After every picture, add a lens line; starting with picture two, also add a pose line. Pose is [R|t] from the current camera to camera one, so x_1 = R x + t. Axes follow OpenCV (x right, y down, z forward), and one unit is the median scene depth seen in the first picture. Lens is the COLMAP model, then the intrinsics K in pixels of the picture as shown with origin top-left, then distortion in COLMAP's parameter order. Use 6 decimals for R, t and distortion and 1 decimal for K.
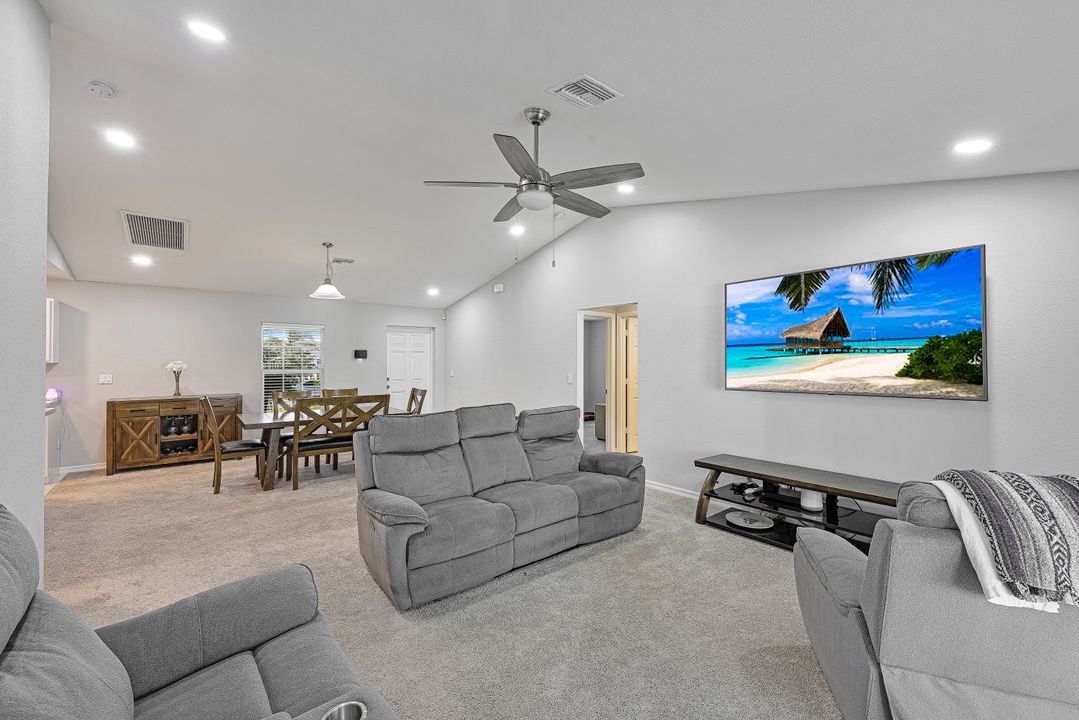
lens RADIAL K [[442.9, 0, 536.7], [0, 442.9, 360.6], [0, 0, 1]] dist [0.000404, 0.001119]
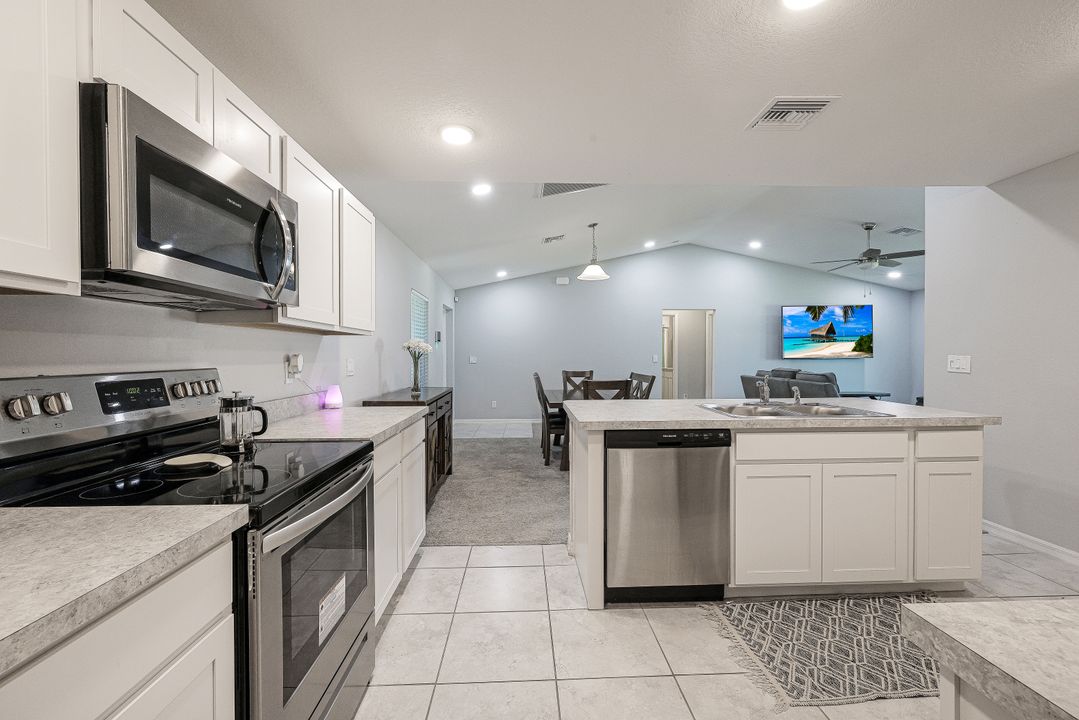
lens RADIAL K [[442.9, 0, 572.2], [0, 442.9, 354.6], [0, 0, 1]] dist [0.000404, 0.001119]
pose [[0.605169, -0.004886, 0.796082, -1.406889], [0.002038, 0.999987, 0.004588, 0.026305], [-0.796095, -0.001154, 0.605171, 0.507292]]
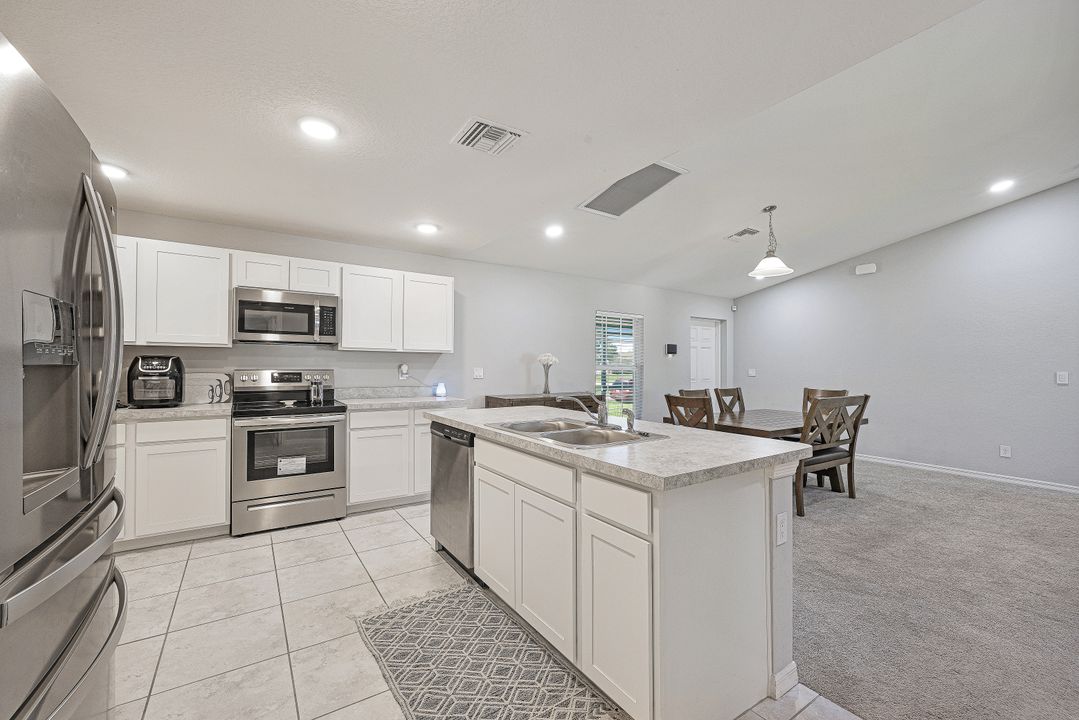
lens RADIAL K [[442.9, 0, 540.4], [0, 442.9, 362.5], [0, 0, 1]] dist [0.000404, 0.001119]
pose [[0.994348, 0.008998, -0.105789, -0.847412], [-0.009330, 0.999953, -0.002641, 0.024092], [0.105760, 0.003613, 0.994385, 0.167565]]
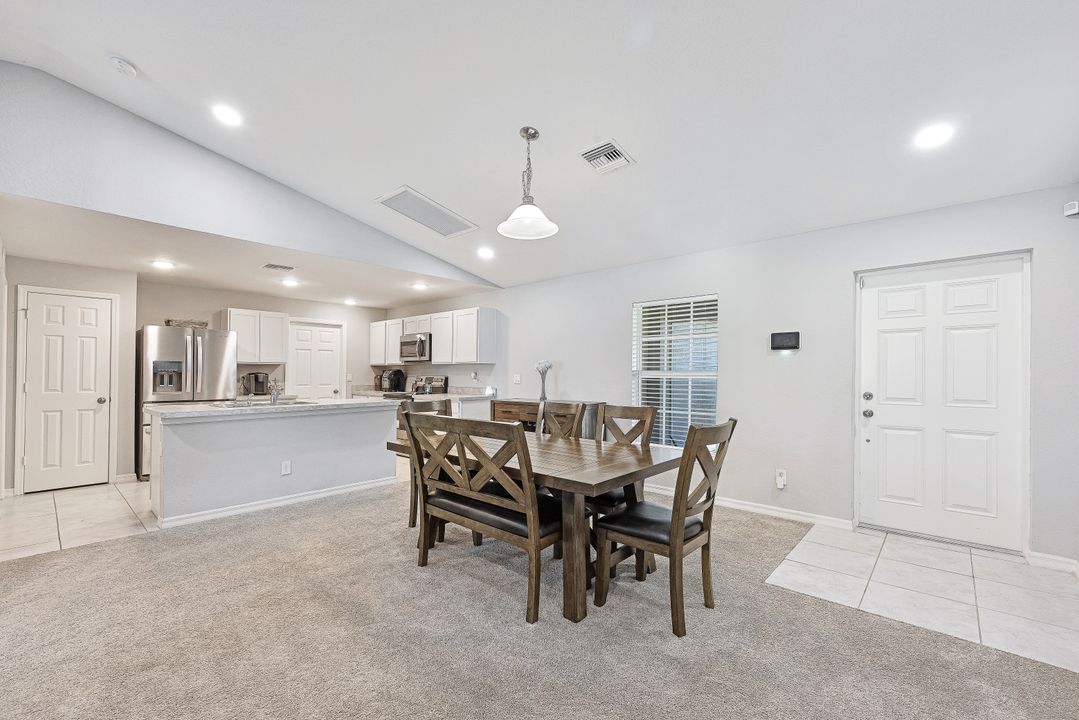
lens RADIAL K [[442.9, 0, 541.7], [0, 442.9, 367.5], [0, 0, 1]] dist [0.000404, 0.001119]
pose [[0.168060, -0.013206, -0.985688, 0.062641], [0.001777, 0.999913, -0.013094, 0.031480], [0.985775, 0.000449, 0.168069, 0.982931]]
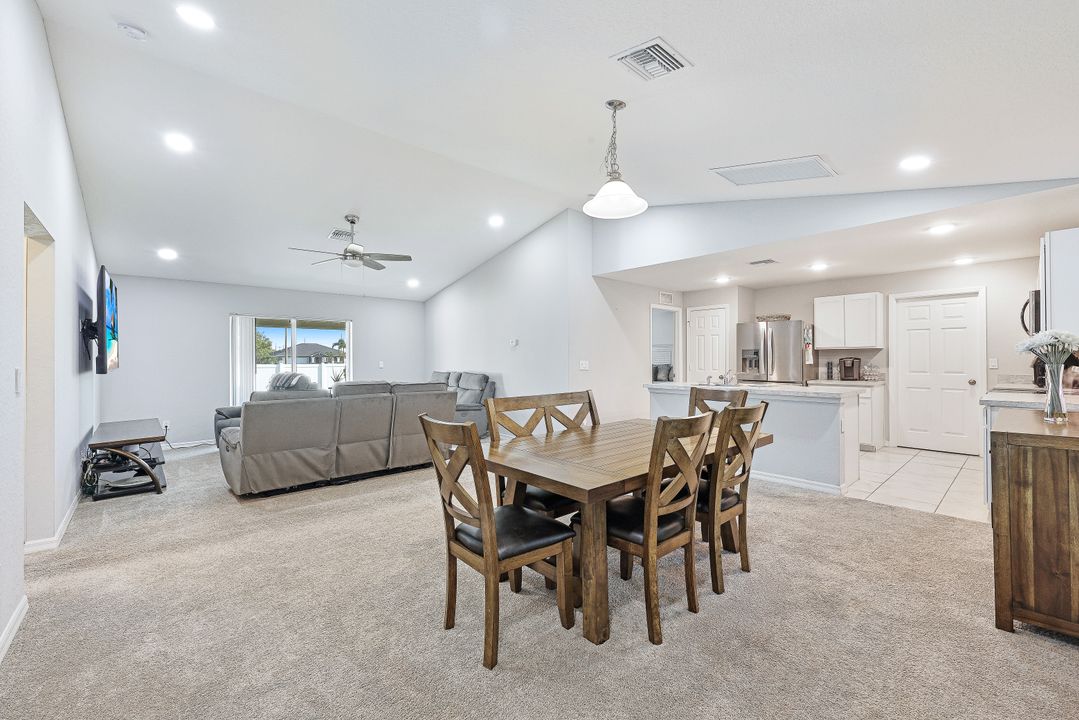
lens RADIAL K [[442.9, 0, 542.2], [0, 442.9, 354.9], [0, 0, 1]] dist [0.000404, 0.001119]
pose [[-0.998329, 0.004195, -0.057634, -0.374985], [0.004811, 0.999933, -0.010548, 0.029175], [0.057585, -0.010808, -0.998282, 1.580820]]
